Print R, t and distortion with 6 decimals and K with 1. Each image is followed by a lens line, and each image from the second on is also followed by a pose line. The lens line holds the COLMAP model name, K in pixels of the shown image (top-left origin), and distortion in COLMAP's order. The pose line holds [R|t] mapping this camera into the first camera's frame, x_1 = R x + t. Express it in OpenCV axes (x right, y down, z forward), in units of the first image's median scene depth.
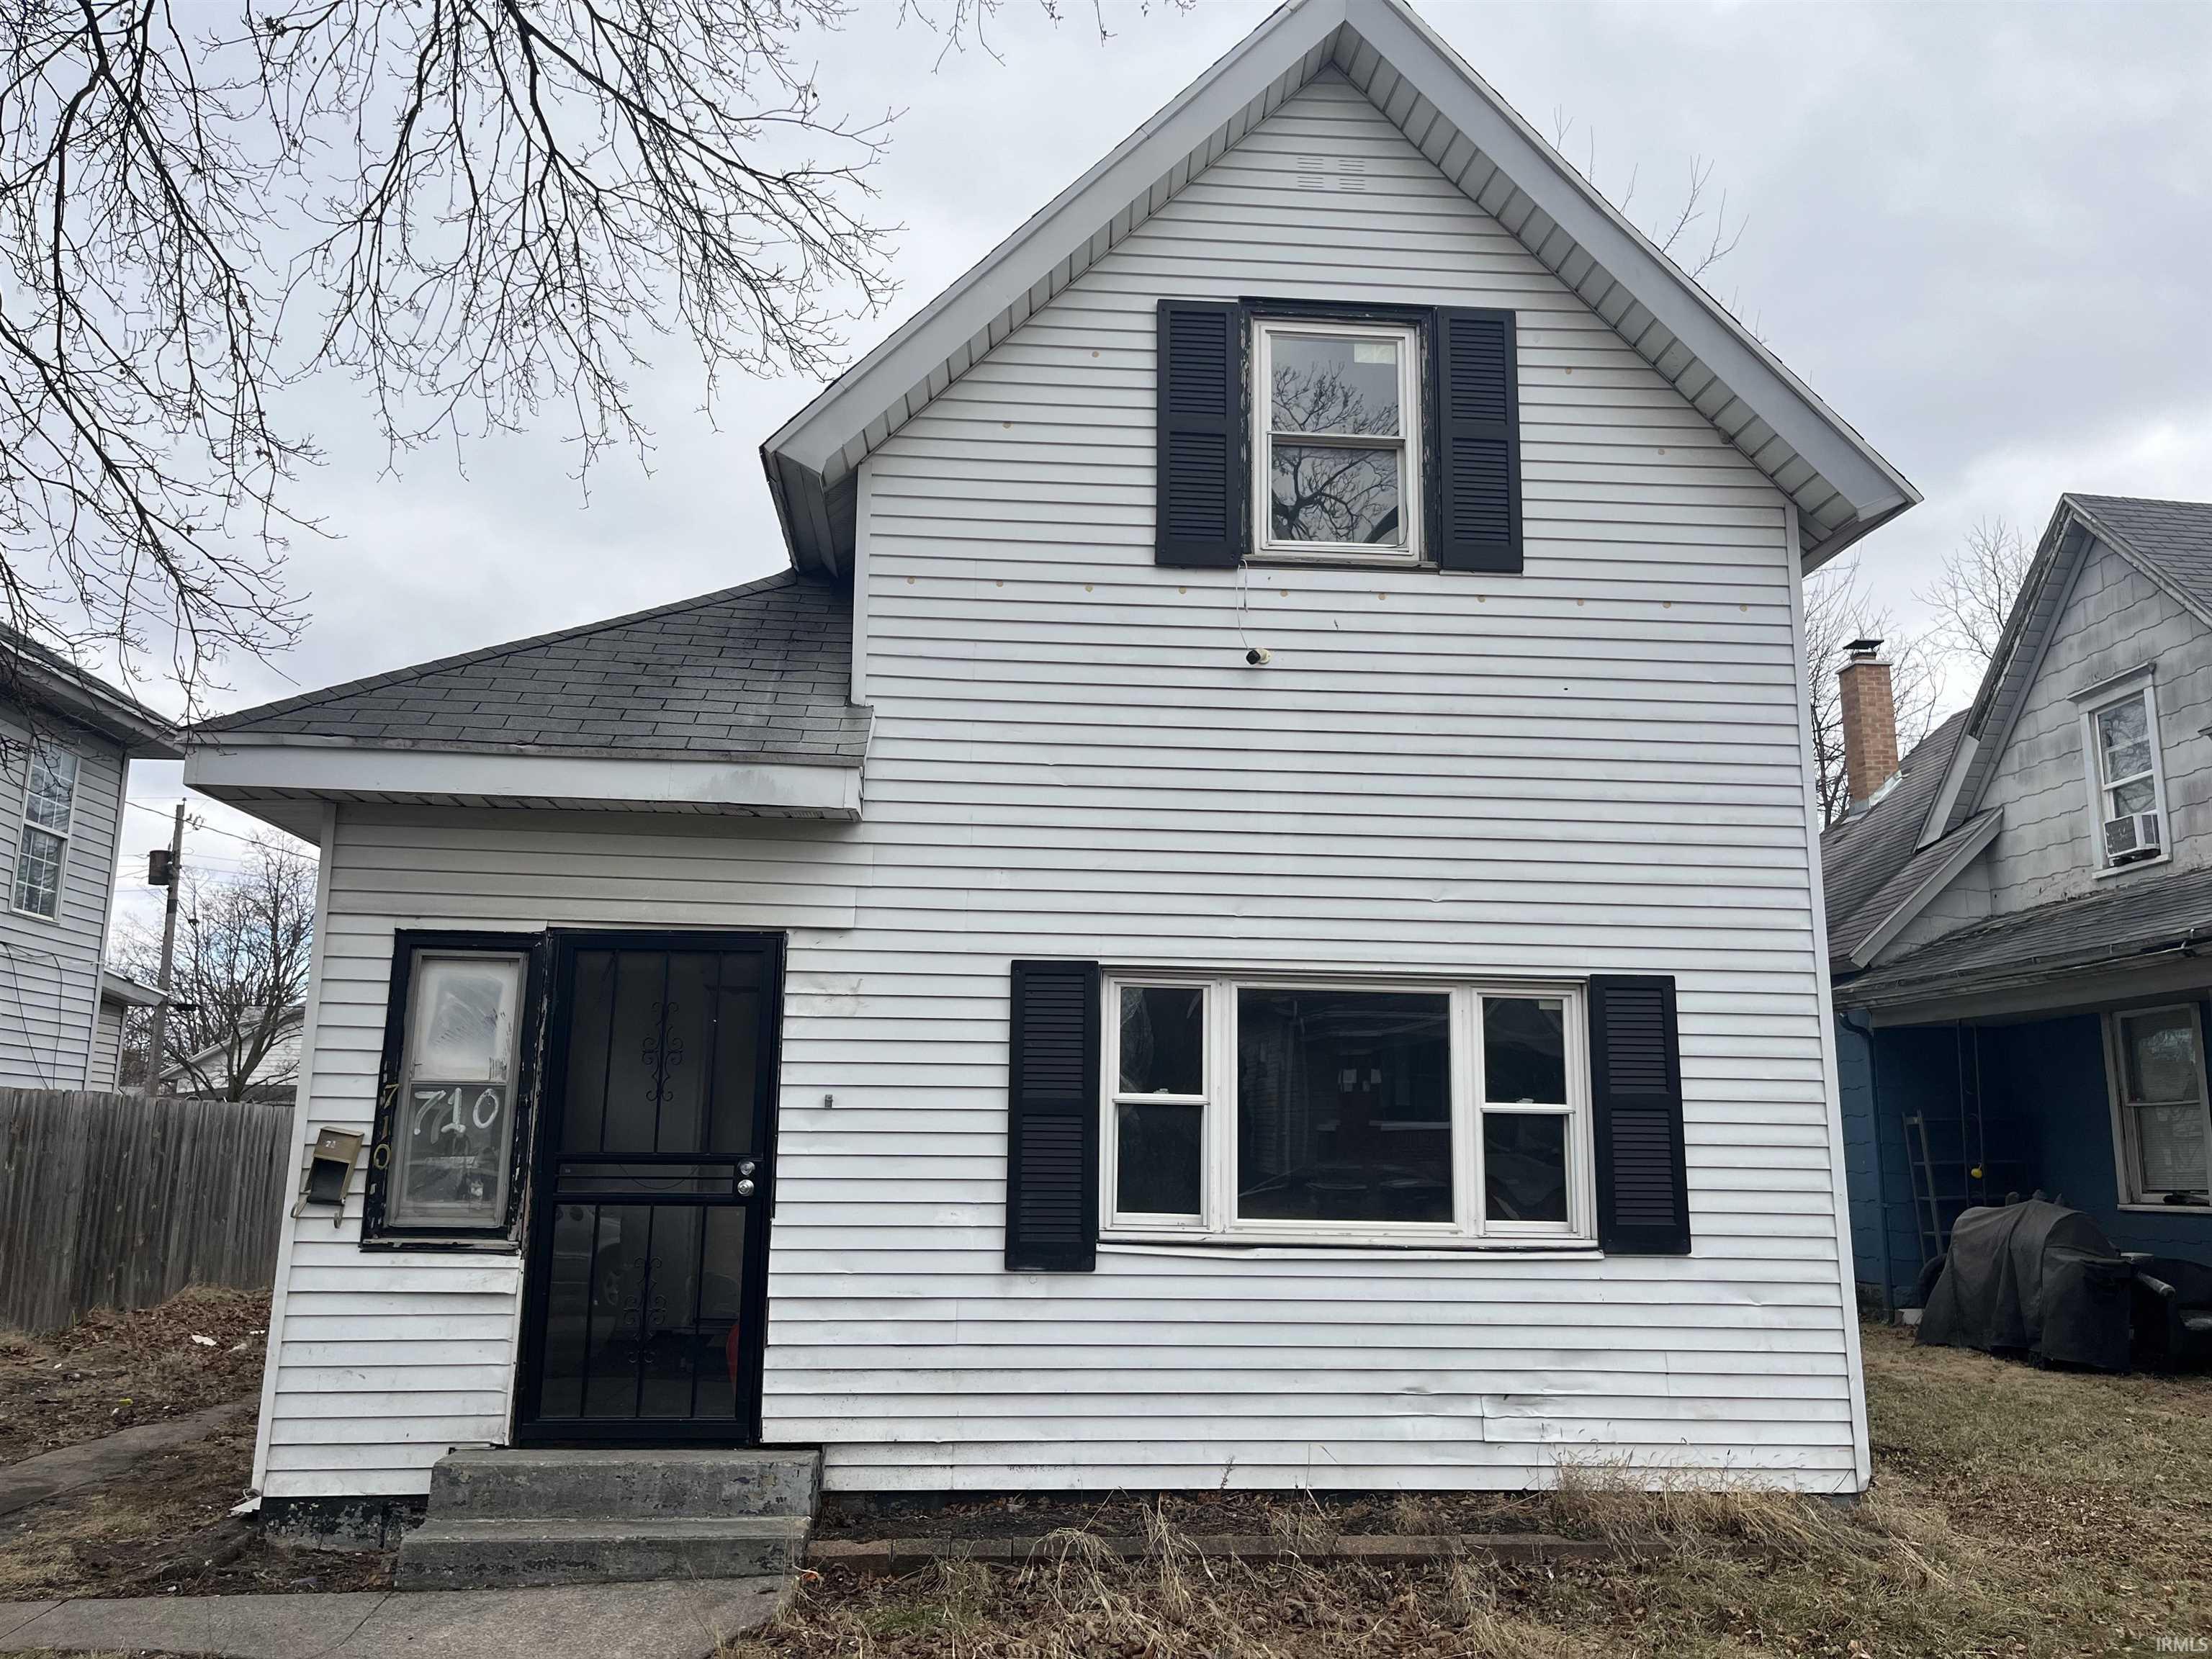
lens RADIAL K [[1664.4, 0, 1110.5], [0, 1664.4, 836.2], [0, 0, 1]] dist [0.044758, -0.031902]
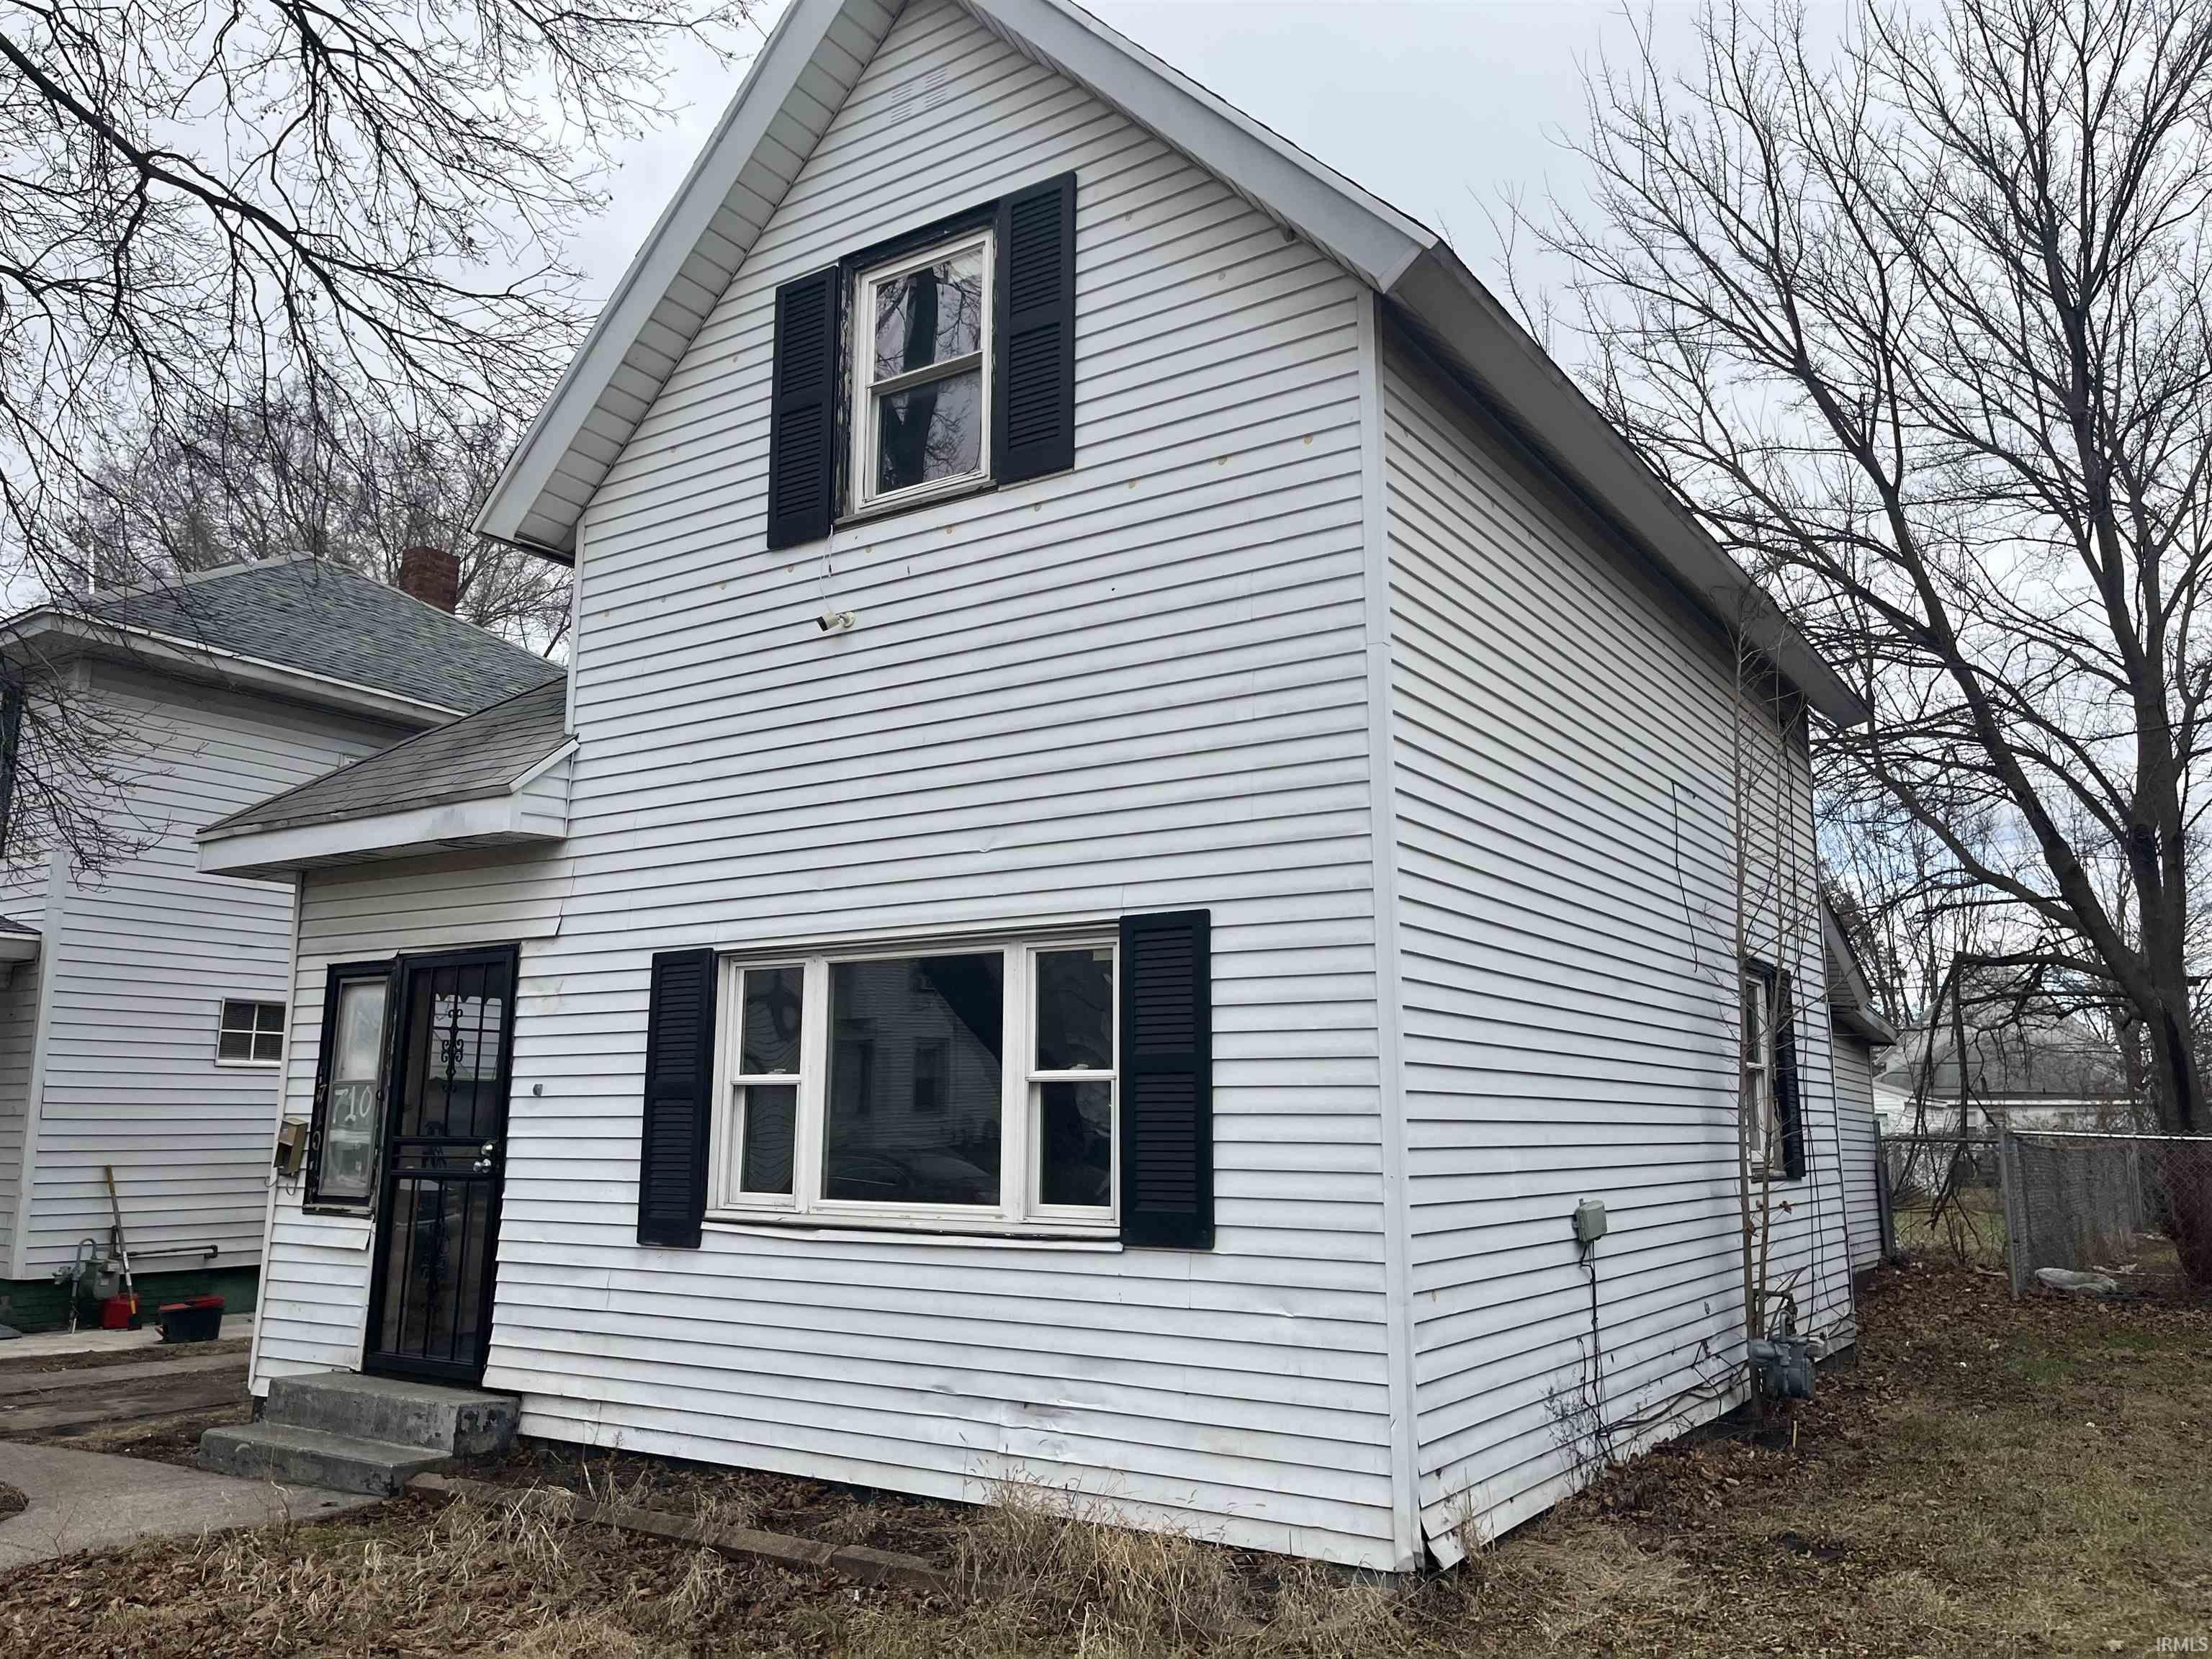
lens RADIAL K [[1664.4, 0, 1100.3], [0, 1664.4, 812.2], [0, 0, 1]] dist [0.044758, -0.031902]
pose [[0.786498, -0.124456, -0.604923, 0.829999], [0.121667, 0.991513, -0.045805, 0.069796], [0.605490, -0.037574, 0.794965, 0.331969]]
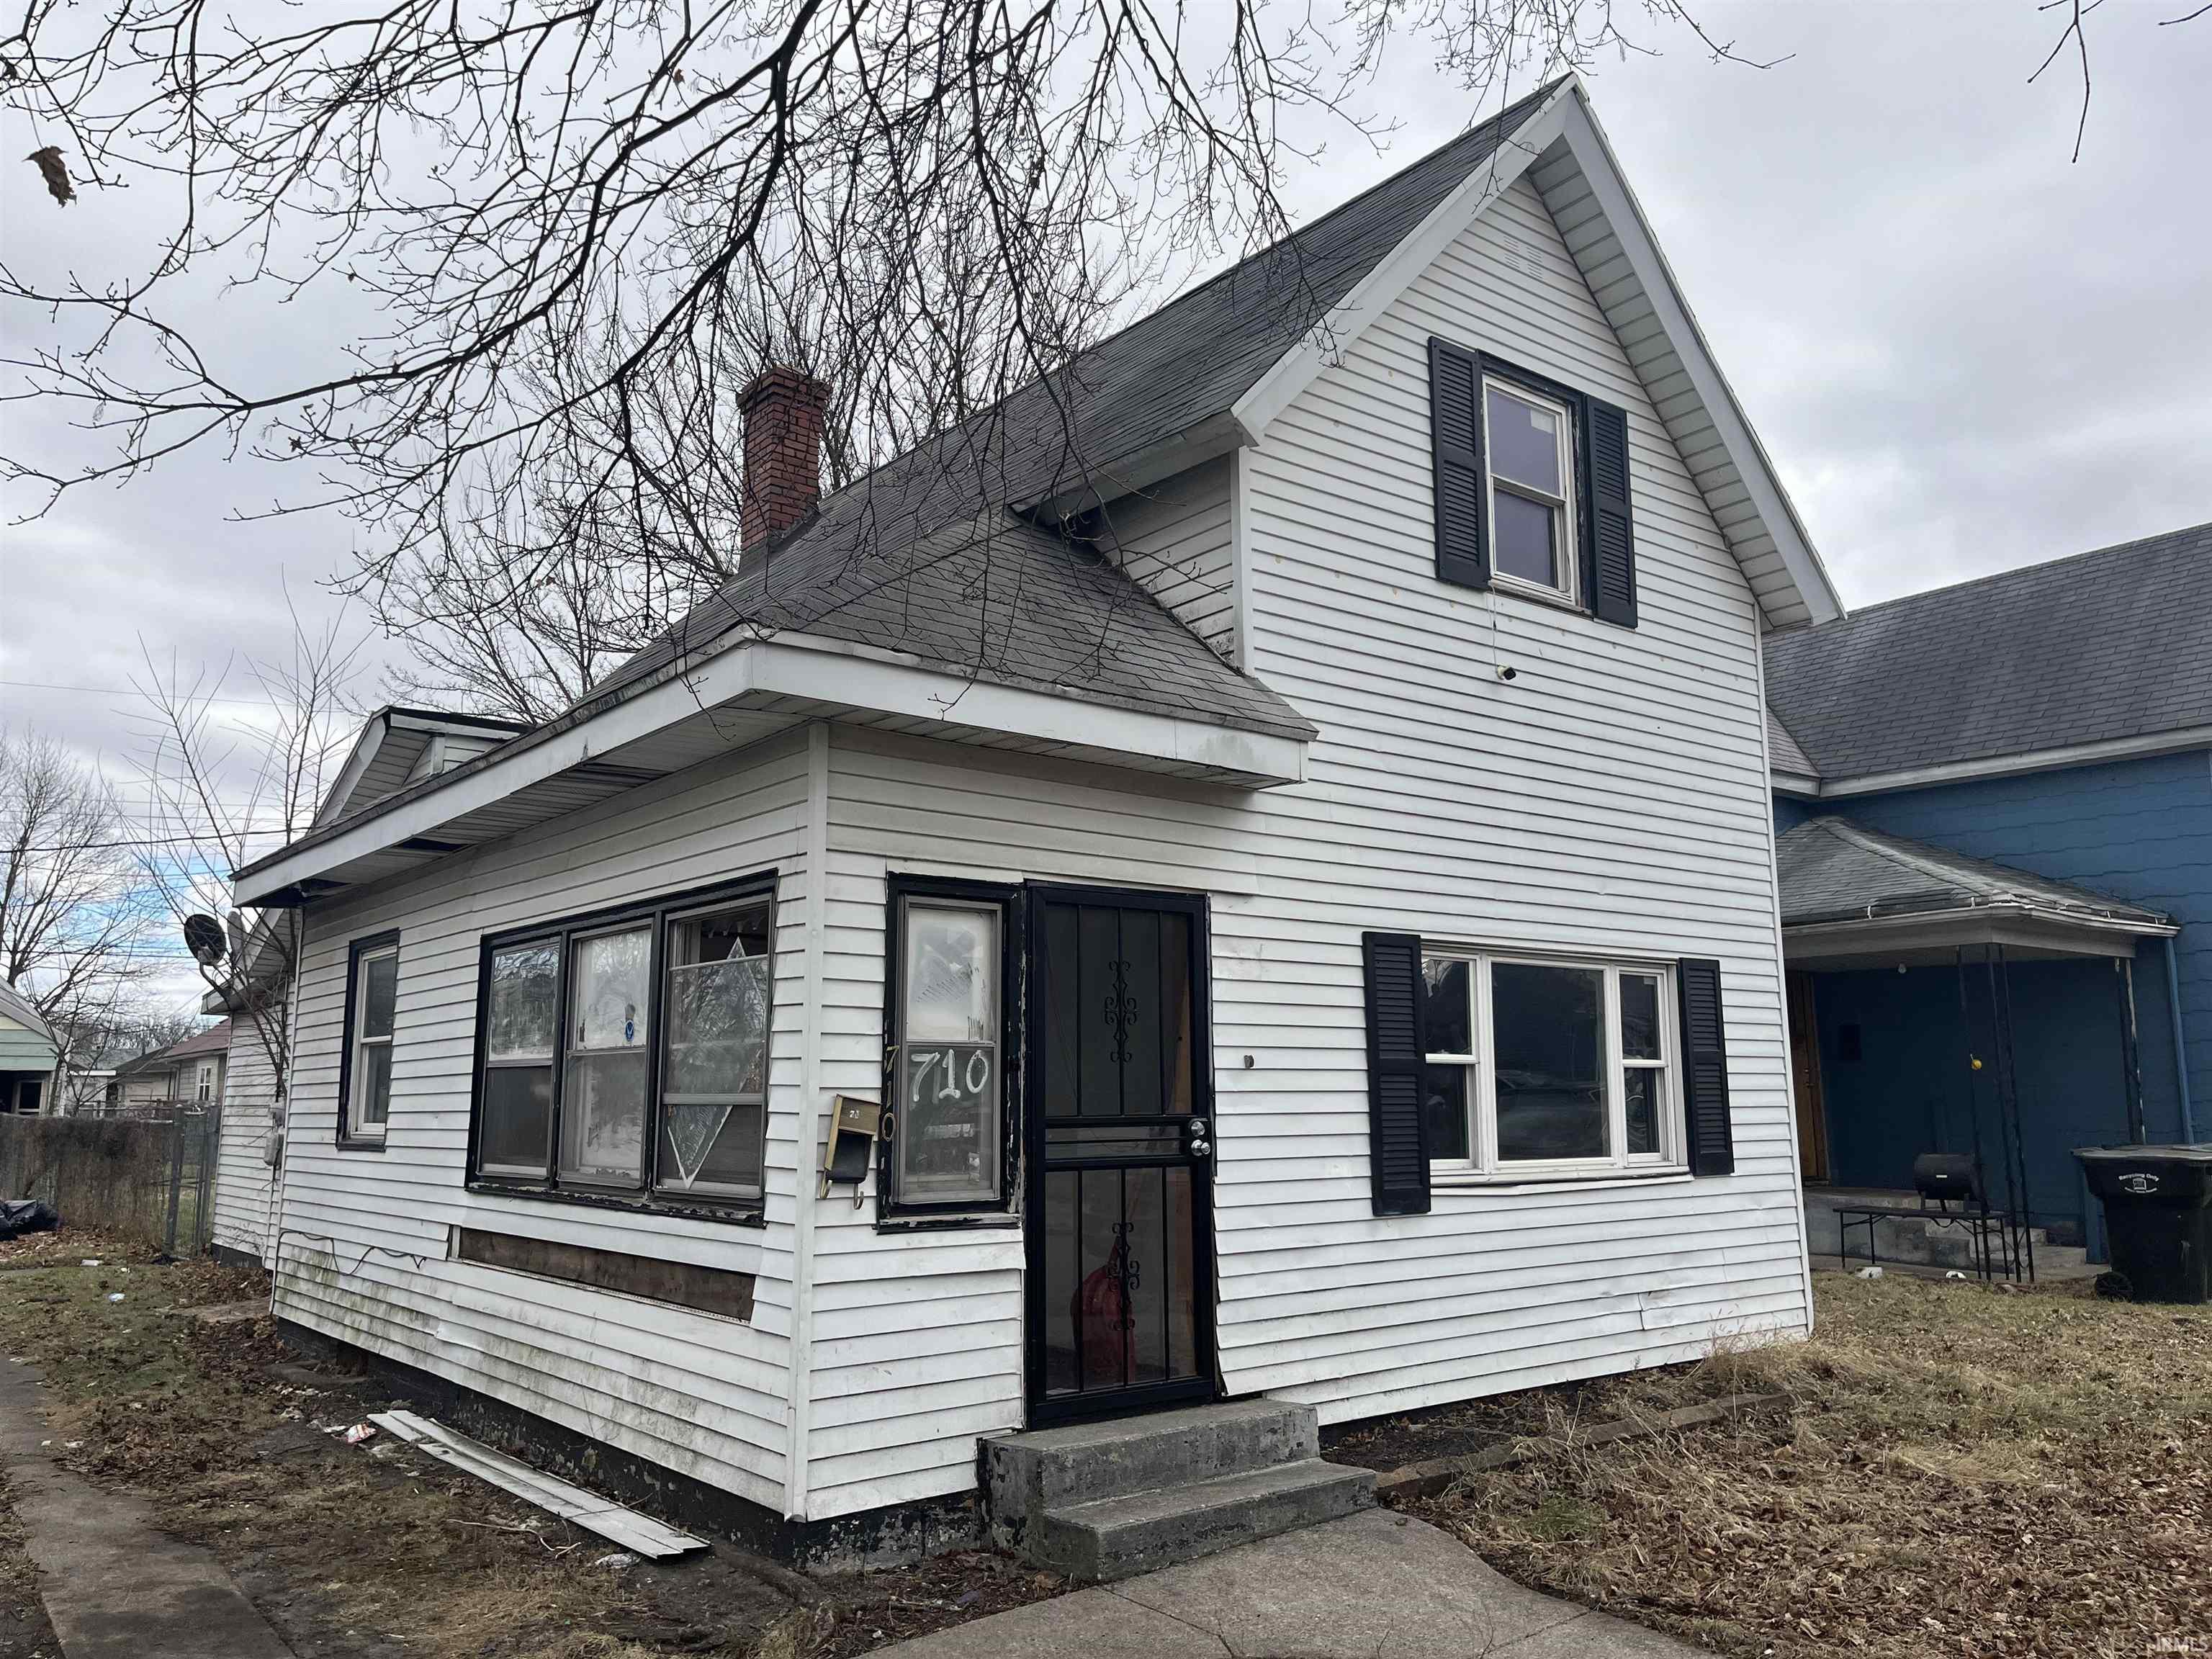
lens RADIAL K [[1664.4, 0, 1125.8], [0, 1664.4, 826.2], [0, 0, 1]] dist [0.044758, -0.031902]
pose [[0.826402, 0.071303, 0.558549, -0.806120], [-0.089312, 0.995991, 0.004997, 0.015458], [-0.555953, -0.054015, 0.829457, 0.195694]]
